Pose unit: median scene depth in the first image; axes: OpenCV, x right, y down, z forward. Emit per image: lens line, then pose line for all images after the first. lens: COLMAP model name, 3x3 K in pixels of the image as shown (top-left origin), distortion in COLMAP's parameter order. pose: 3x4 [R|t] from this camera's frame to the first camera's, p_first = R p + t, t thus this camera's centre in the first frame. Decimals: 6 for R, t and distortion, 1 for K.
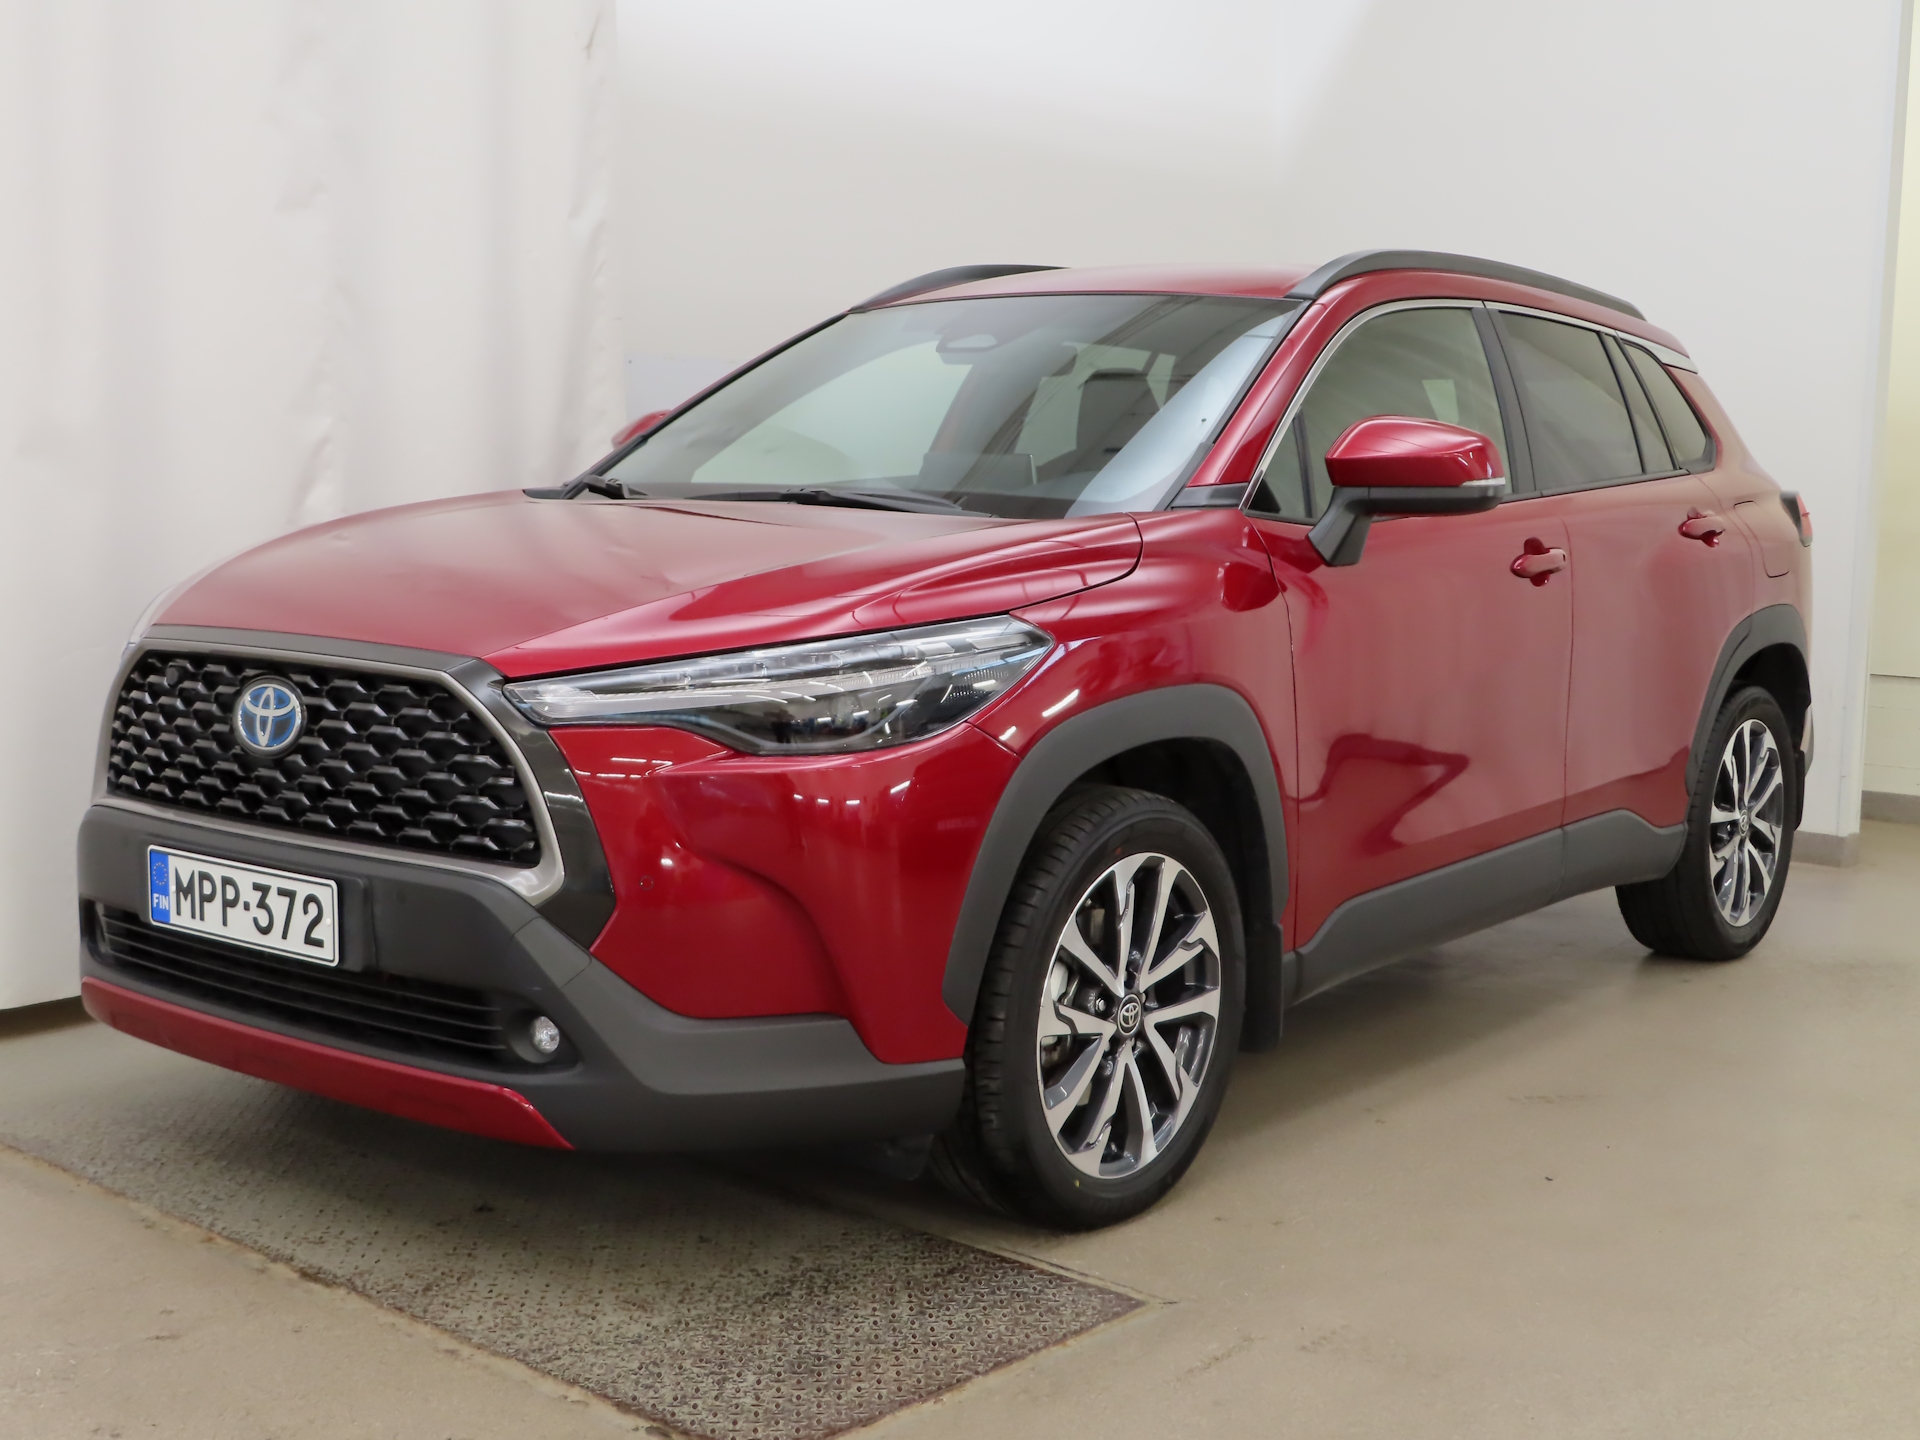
lens RADIAL K [[2347.4, 0, 960.0], [0, 2347.4, 720.0], [0, 0, 1]] dist [0.008061, -0.003852]
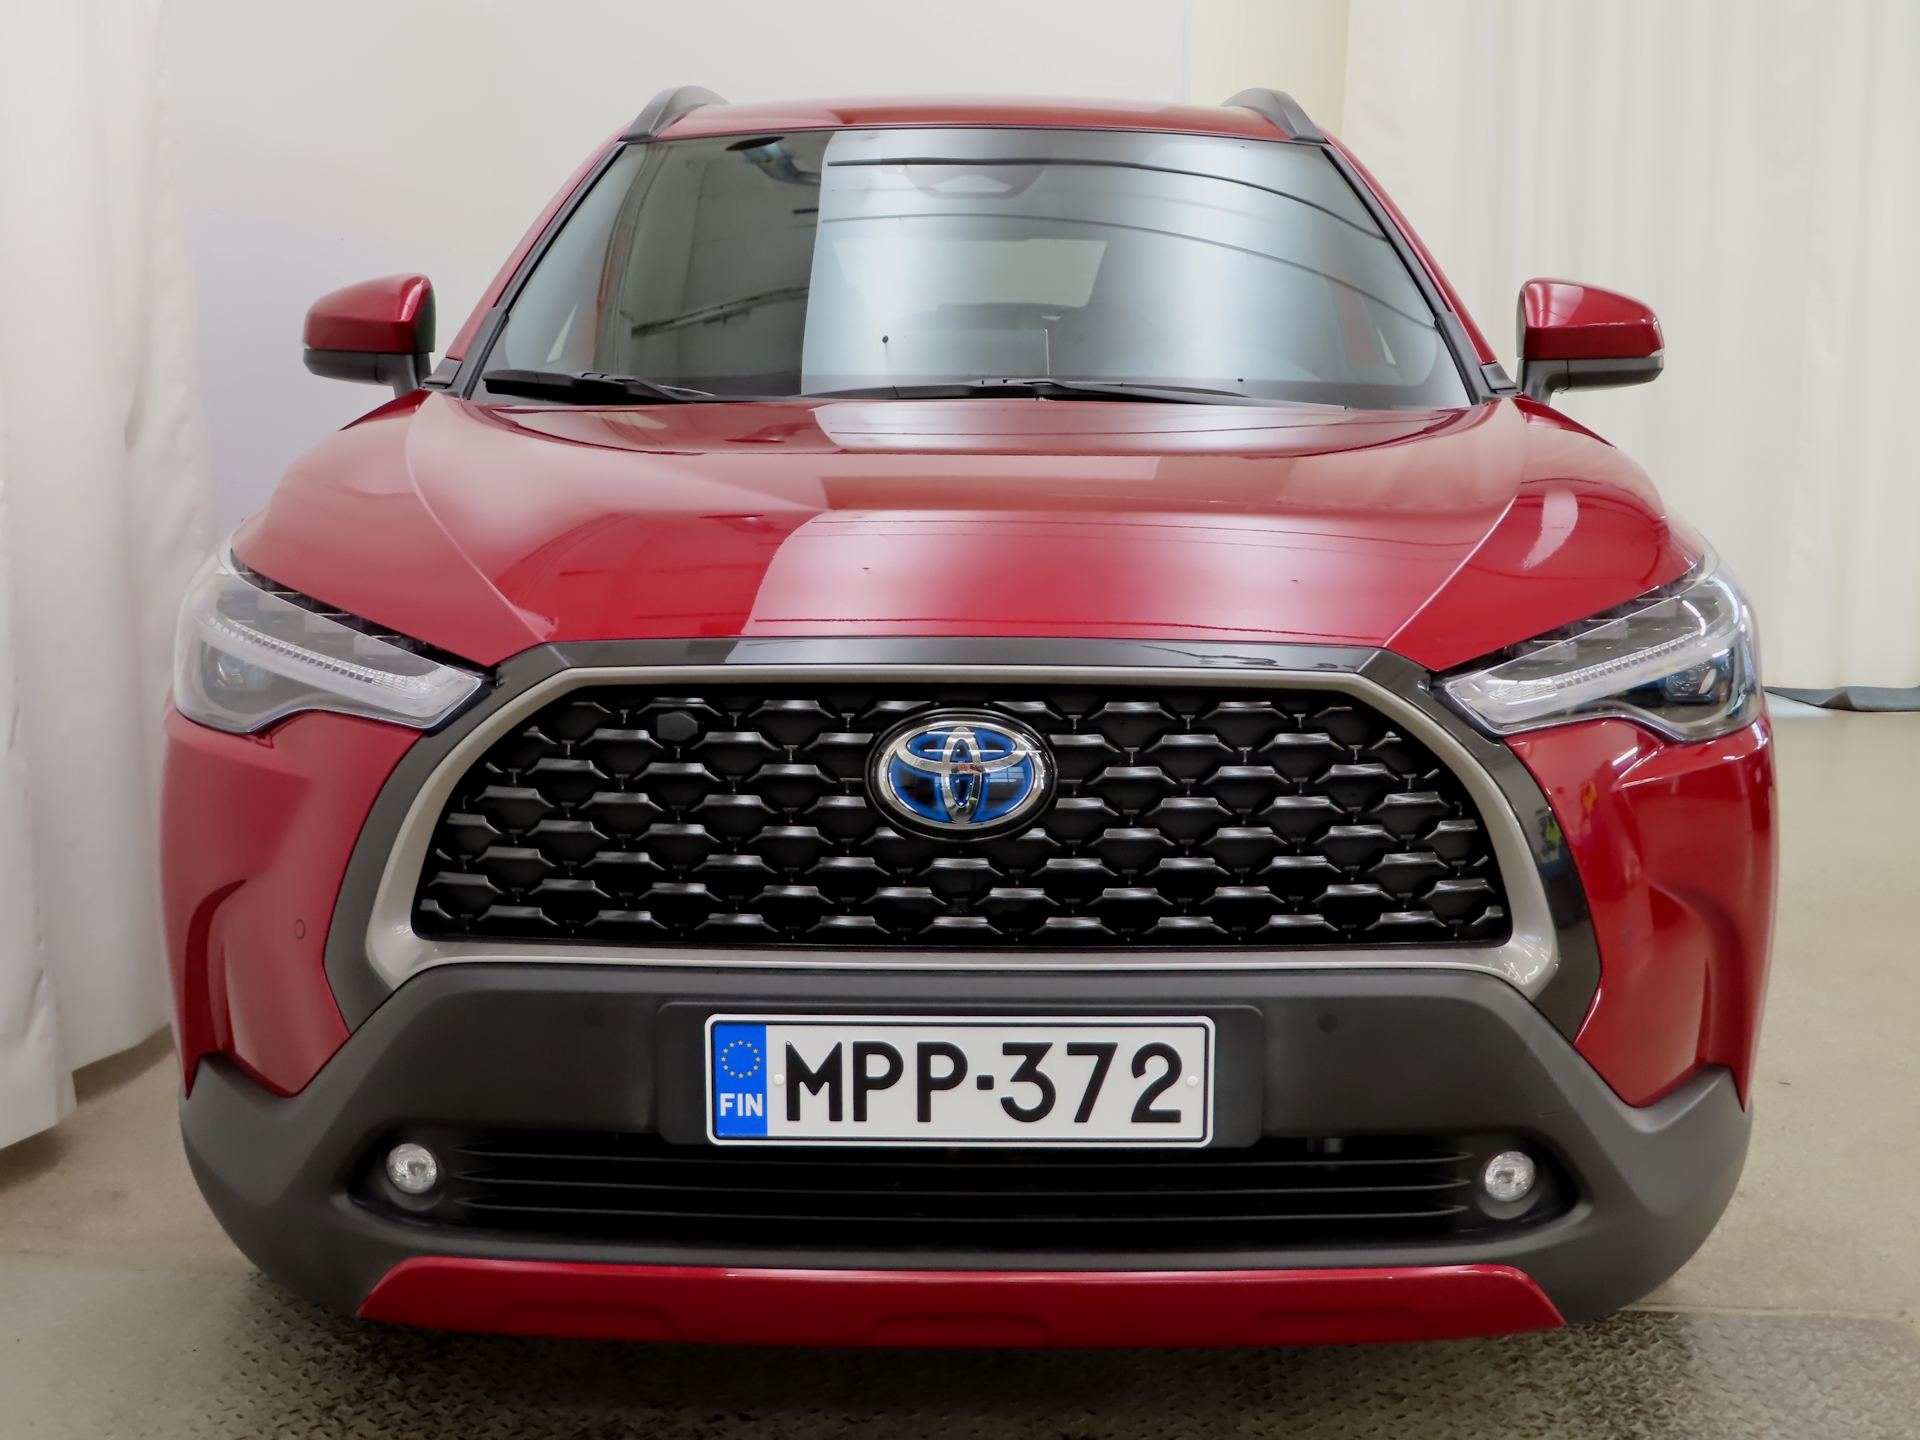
lens RADIAL K [[2347.4, 0, 960.0], [0, 2347.4, 720.0], [0, 0, 1]] dist [0.008061, -0.003852]
pose [[0.794408, -0.112978, 0.596785, -0.671296], [0.078449, 0.993404, 0.083636, -0.068223], [-0.602298, -0.019624, 0.798030, 0.516172]]
